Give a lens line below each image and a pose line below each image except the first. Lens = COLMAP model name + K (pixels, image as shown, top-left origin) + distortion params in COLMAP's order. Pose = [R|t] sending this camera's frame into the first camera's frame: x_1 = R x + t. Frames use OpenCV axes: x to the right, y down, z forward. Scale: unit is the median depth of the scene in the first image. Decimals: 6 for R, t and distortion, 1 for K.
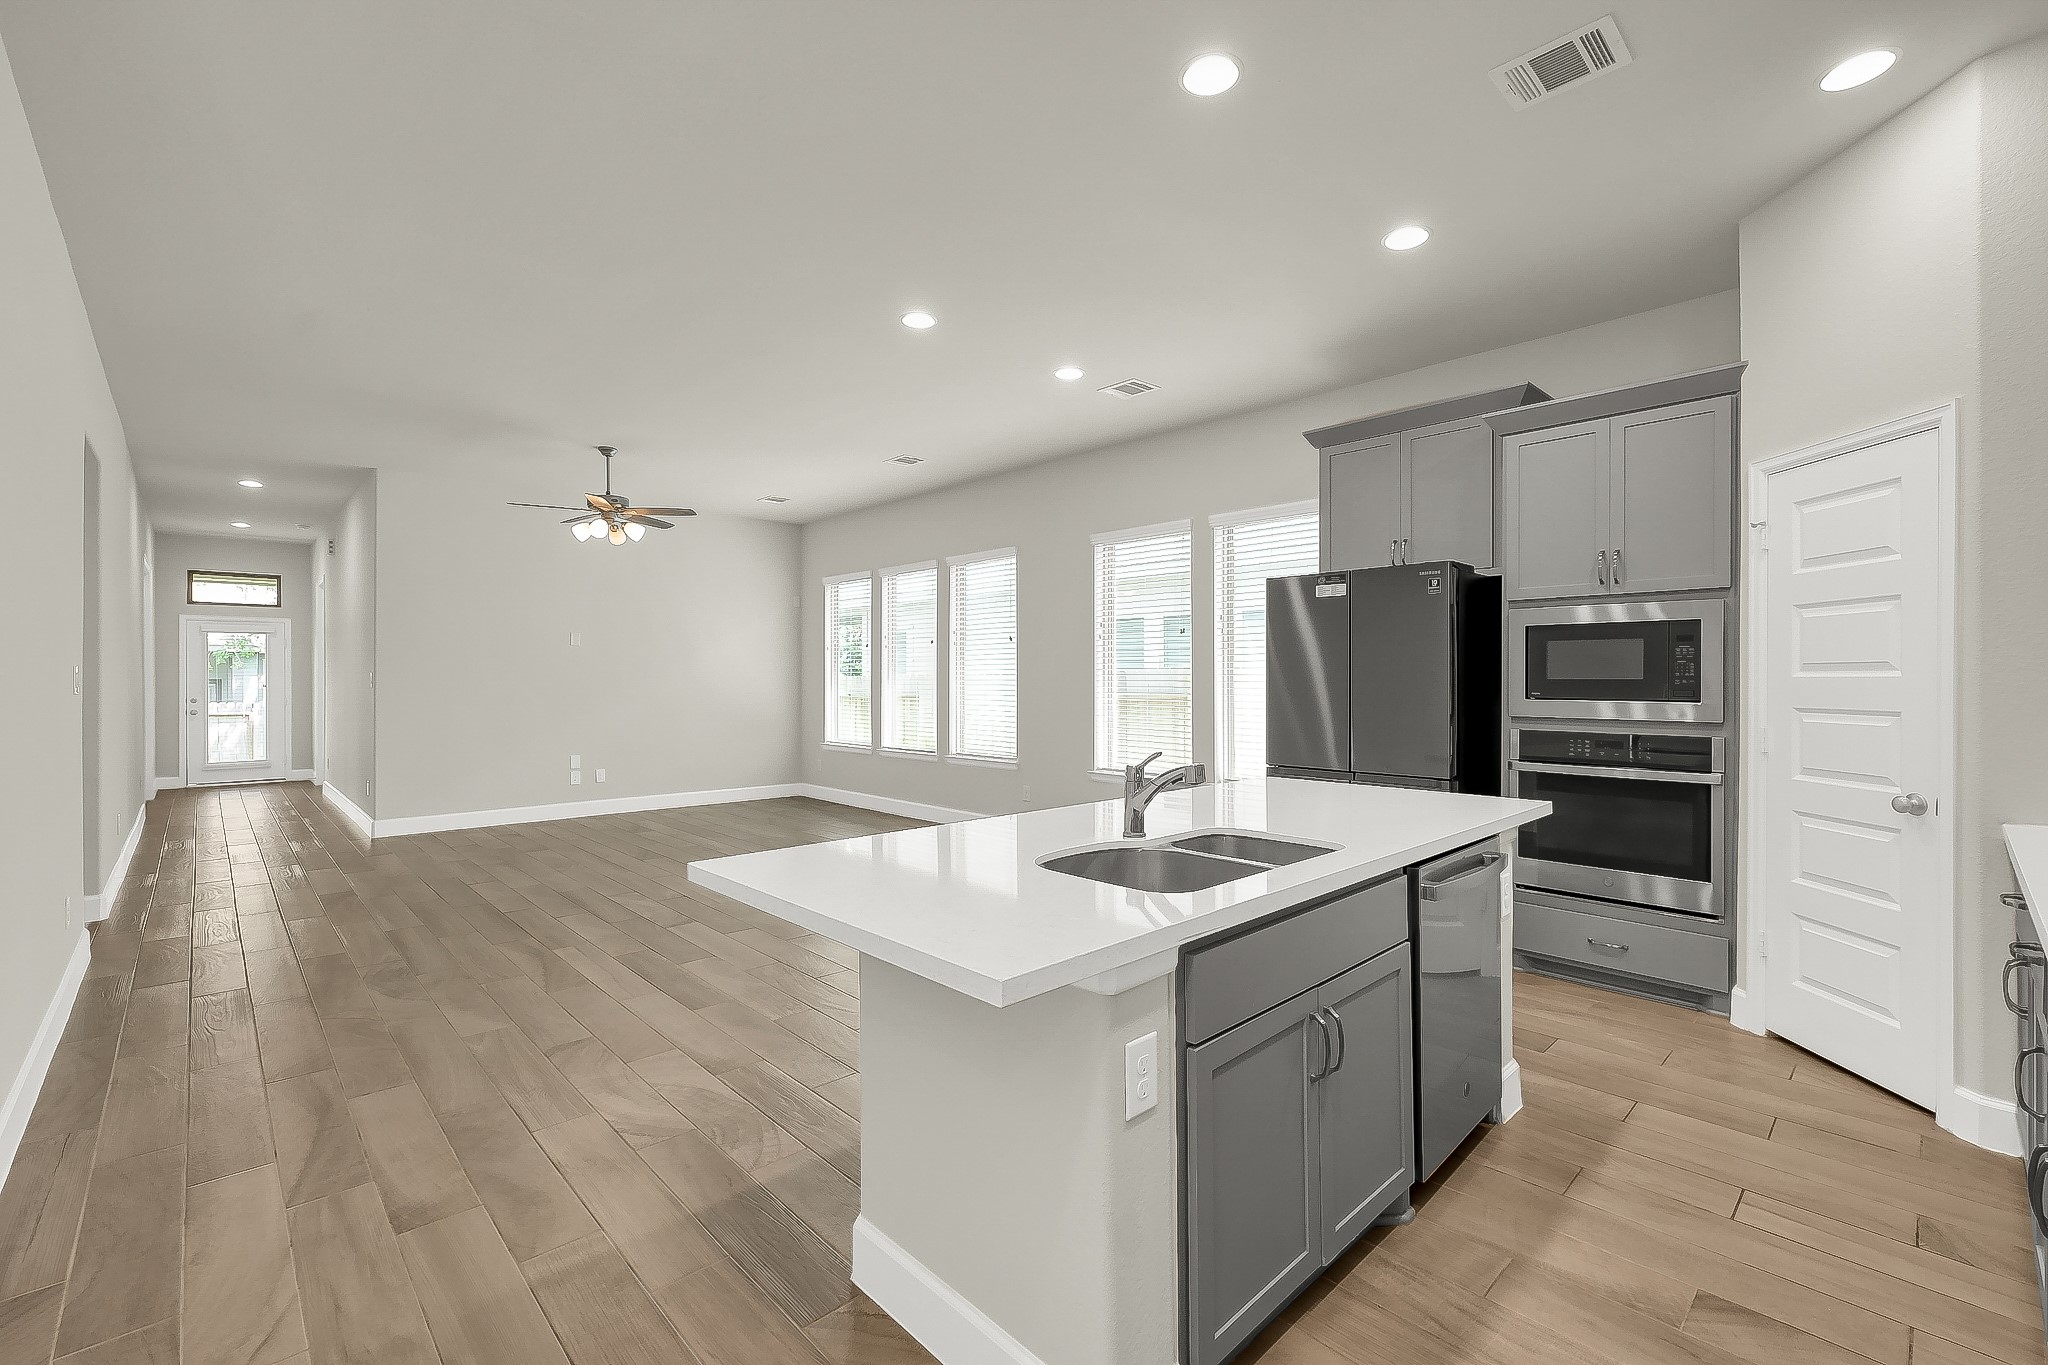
lens RADIAL K [[872.9, 0, 1025.5], [0, 872.9, 681.0], [0, 0, 1]] dist [0.000492, 0.000299]
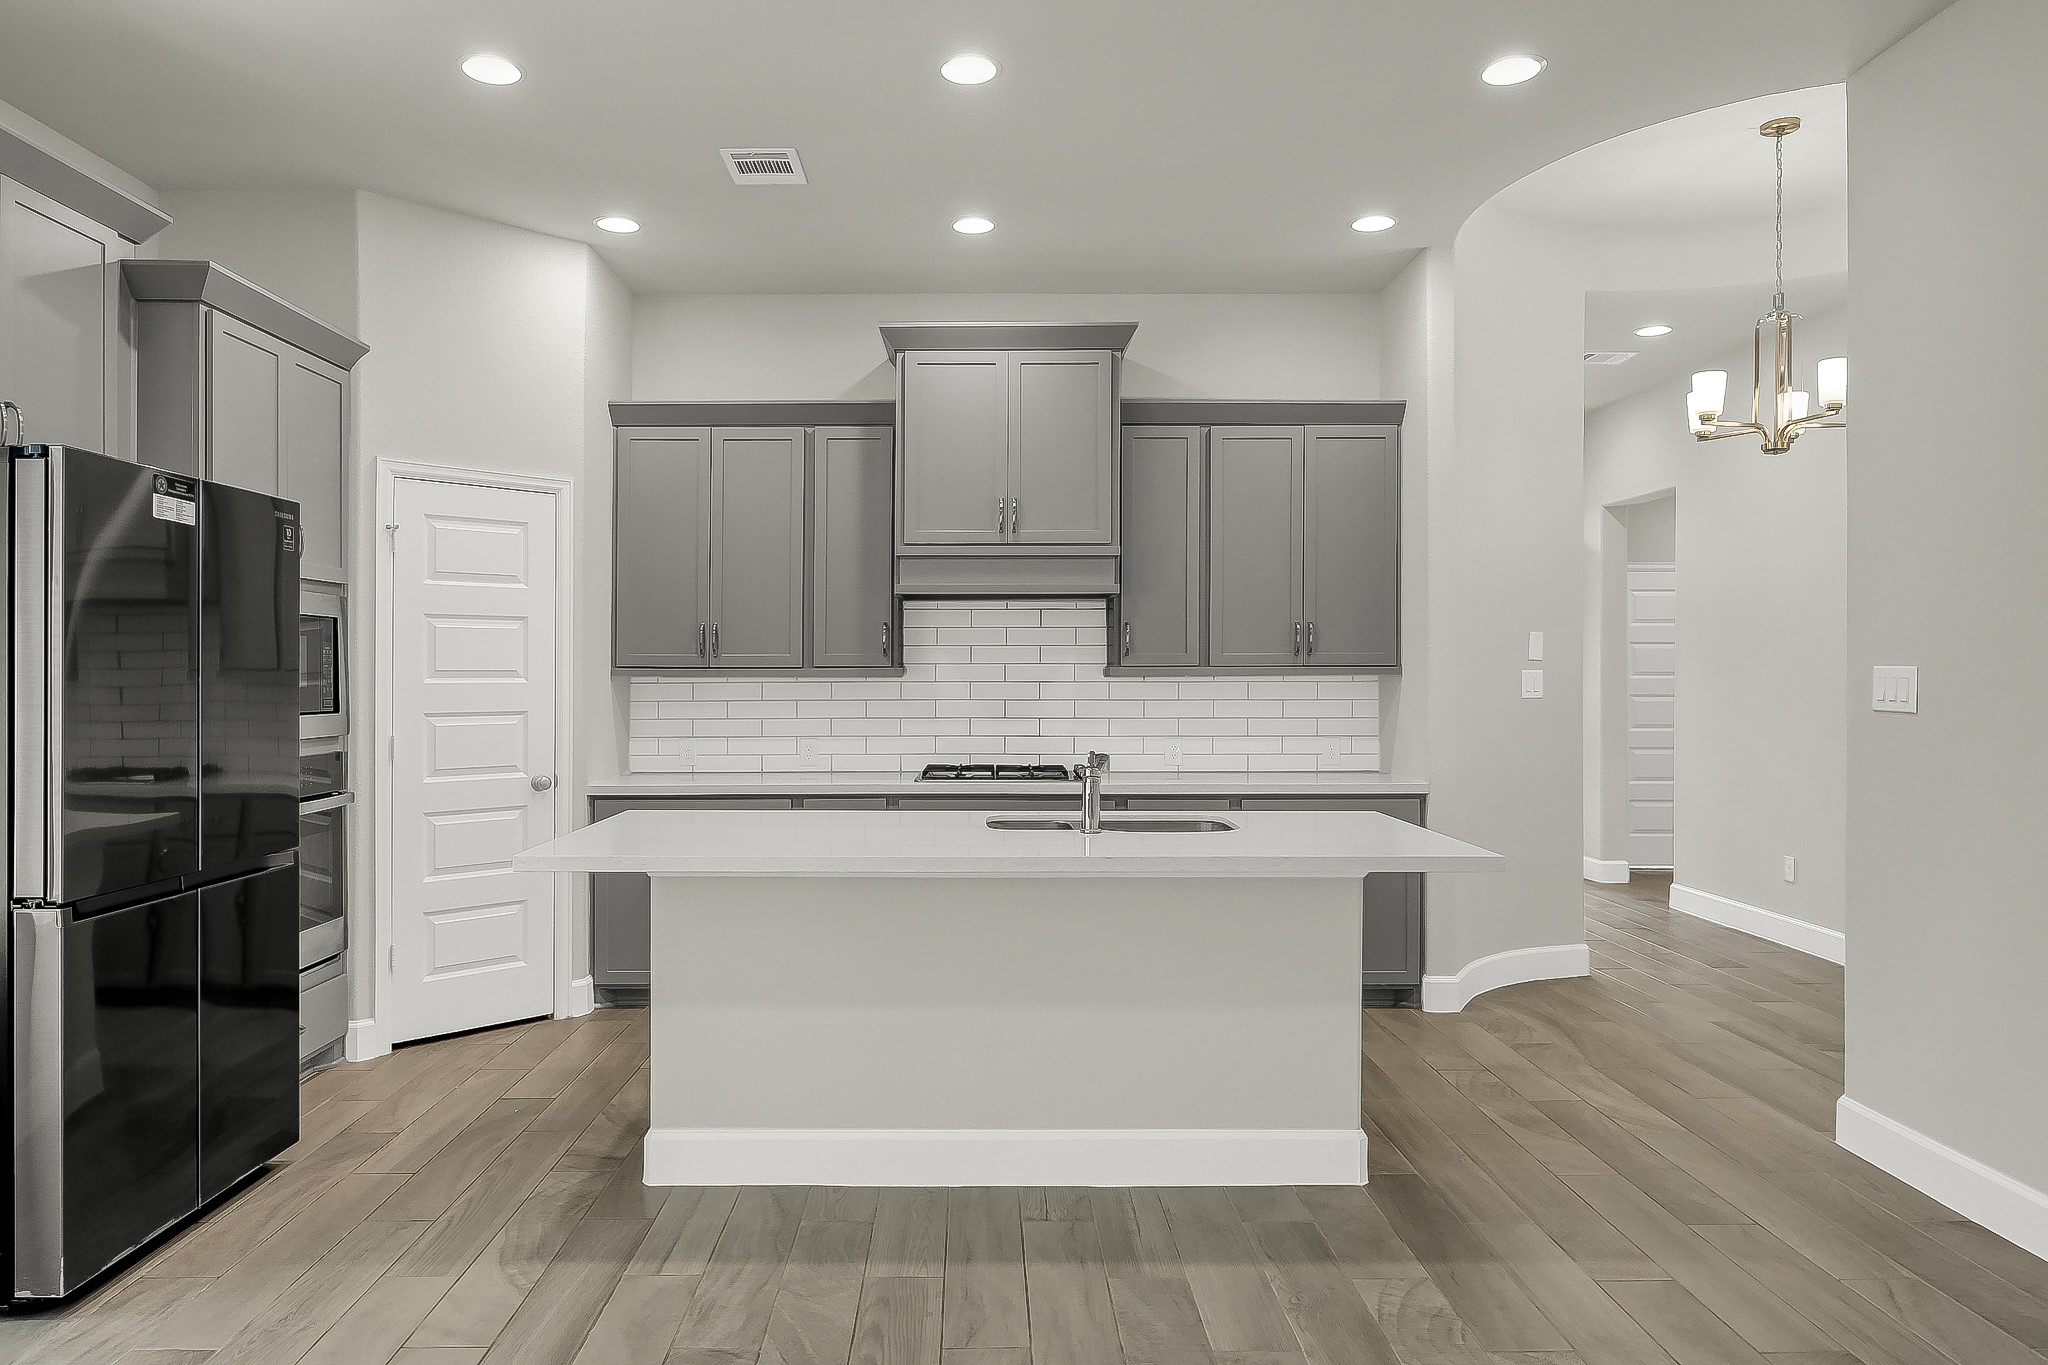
lens RADIAL K [[1208.7, 0, 1015.7], [0, 1208.7, 680.3], [0, 0, 1]] dist [0.024022, 0.001226]
pose [[-0.724101, -0.004082, 0.689682, -0.616018], [0.000216, 0.999981, 0.006145, -0.016599], [-0.689694, 0.004598, -0.724087, 1.561387]]
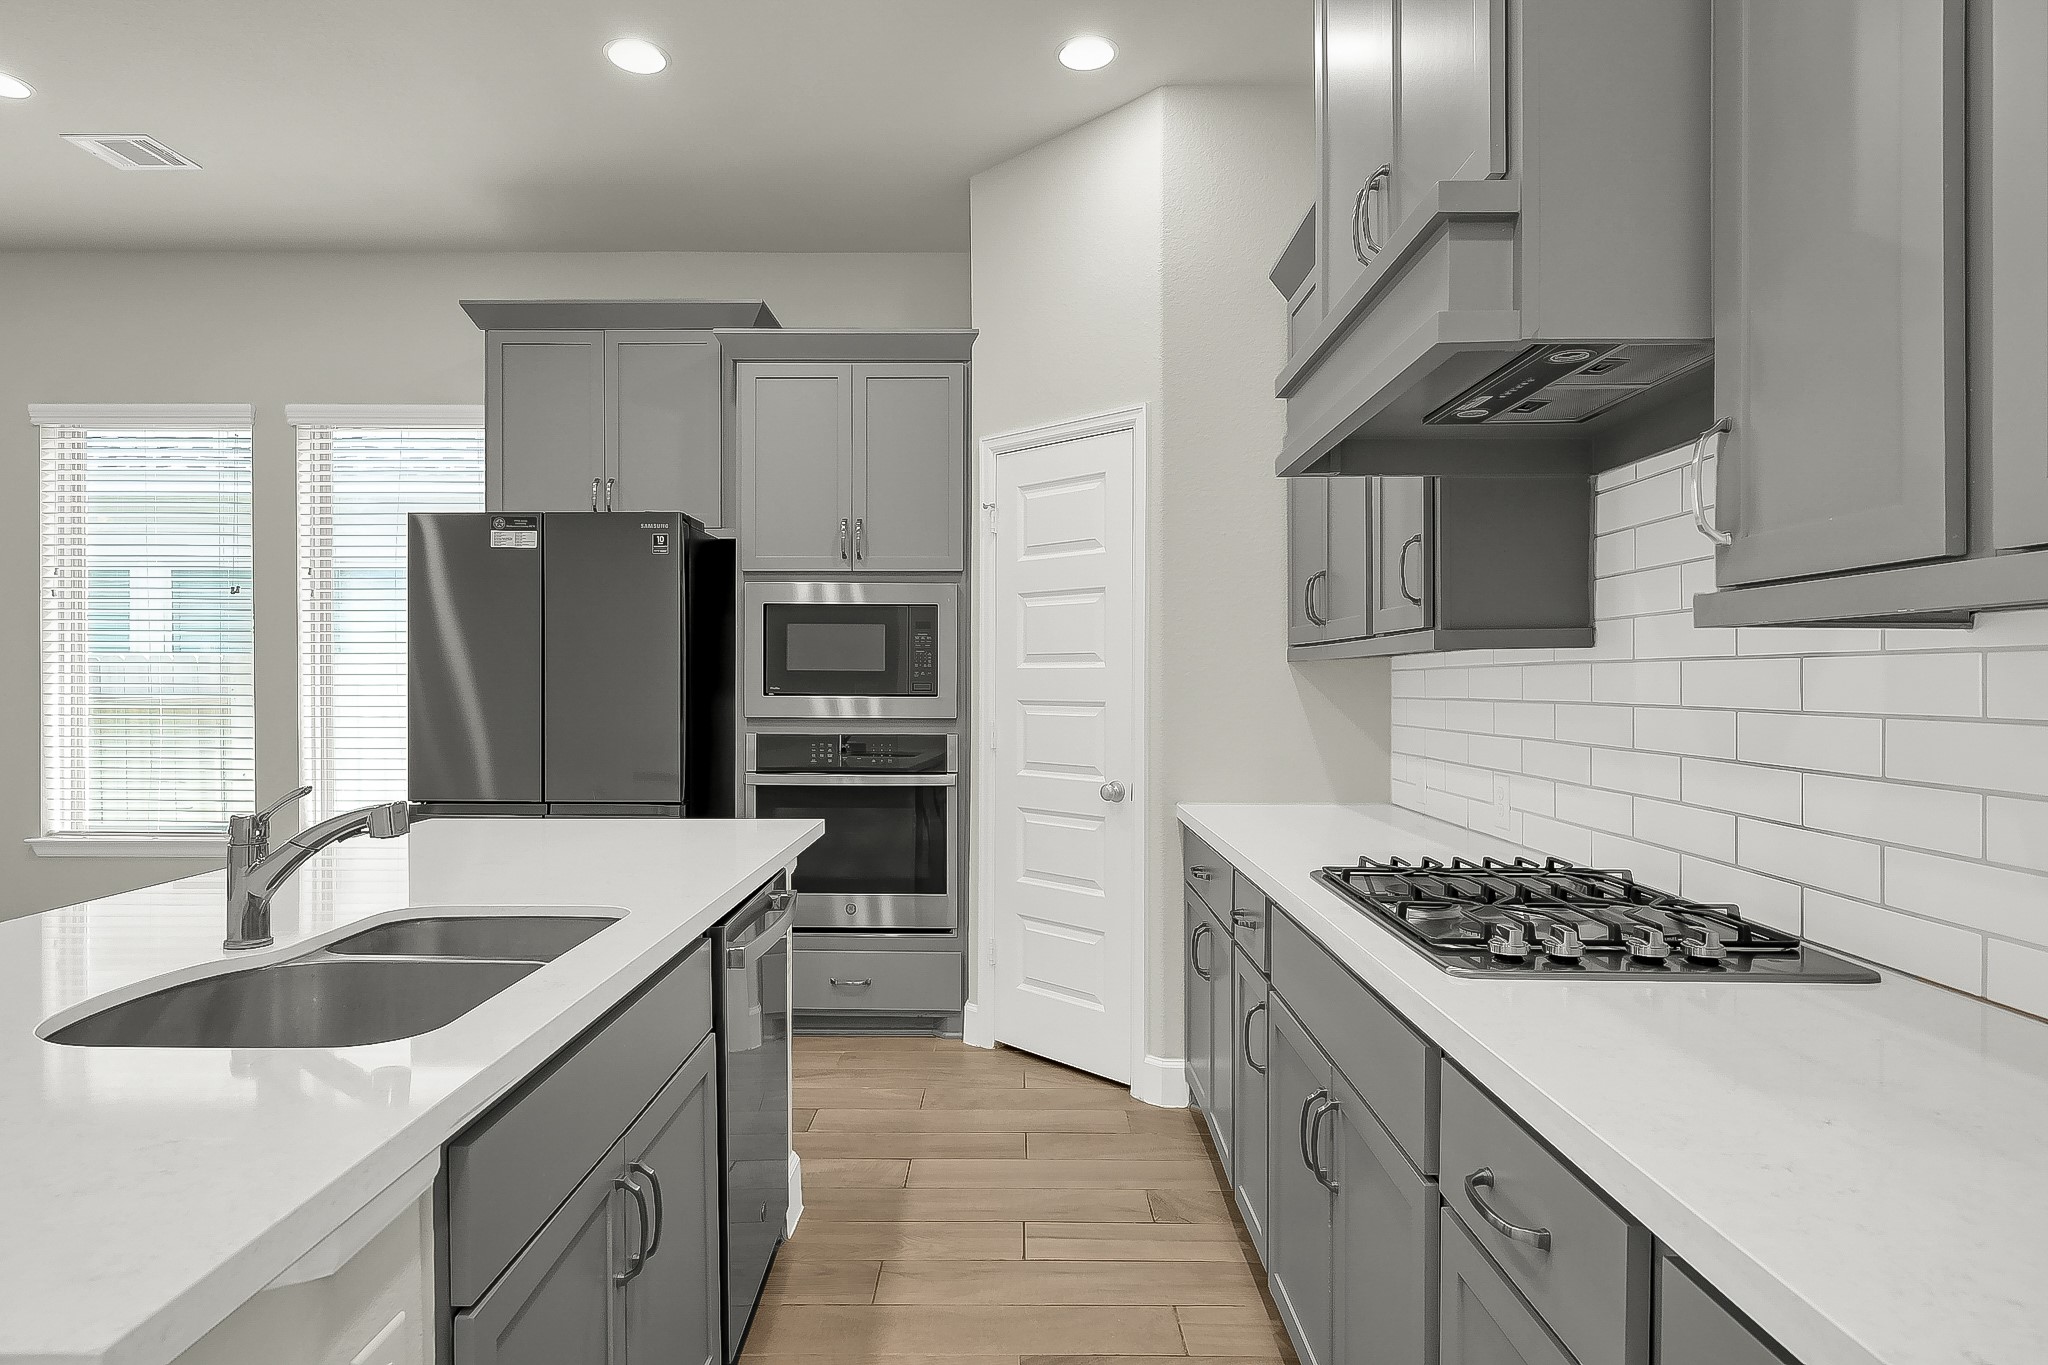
lens RADIAL K [[1164.4, 0, 1013.6], [0, 1164.4, 688.5], [0, 0, 1]] dist [-0.003779, -0.003128]
pose [[0.693369, -0.004204, 0.720570, -0.046620], [-0.000716, 0.999978, 0.006524, 0.009249], [-0.720582, -0.005039, 0.693352, 0.116963]]
